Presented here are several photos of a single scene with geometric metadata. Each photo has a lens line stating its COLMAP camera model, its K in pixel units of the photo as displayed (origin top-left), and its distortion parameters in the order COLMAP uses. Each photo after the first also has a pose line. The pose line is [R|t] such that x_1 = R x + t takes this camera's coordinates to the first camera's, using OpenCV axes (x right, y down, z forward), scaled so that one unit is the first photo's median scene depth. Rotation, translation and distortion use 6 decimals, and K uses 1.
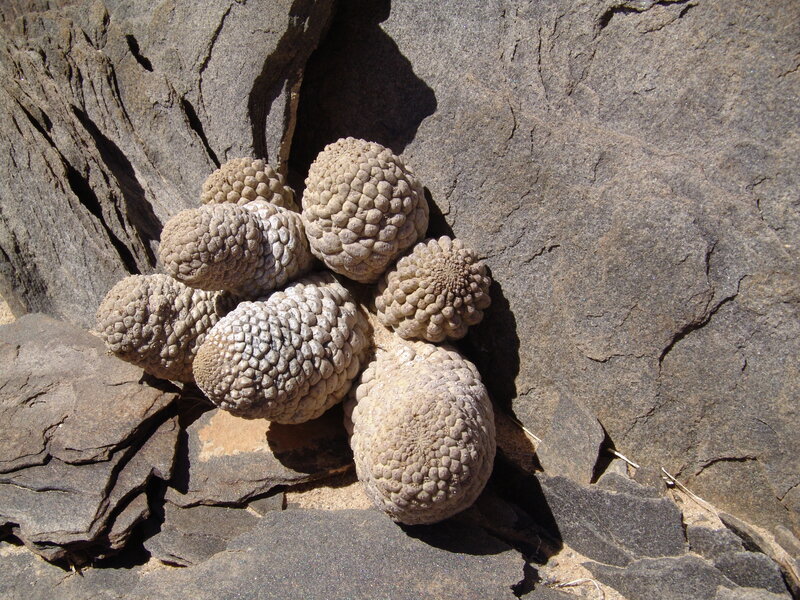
lens RADIAL K [[1130.1, 0, 400.0], [0, 1130.1, 300.0], [0, 0, 1]] dist [-0.162194, 0.043892]
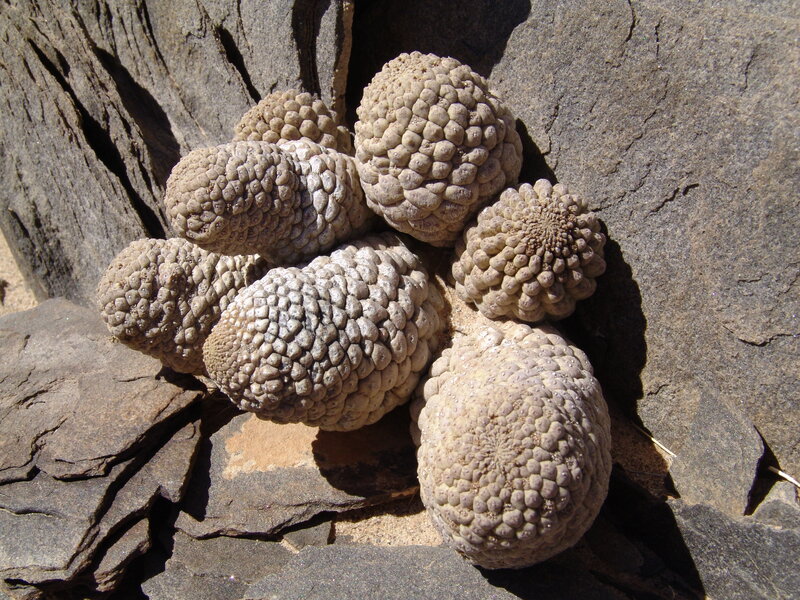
lens RADIAL K [[1130.1, 0, 400.0], [0, 1130.1, 300.0], [0, 0, 1]] dist [-0.162194, 0.043892]
pose [[0.991395, -0.006056, -0.130766, 0.043564], [0.003309, 0.999770, -0.021211, 0.038919], [0.130864, 0.020595, 0.991186, 0.257047]]
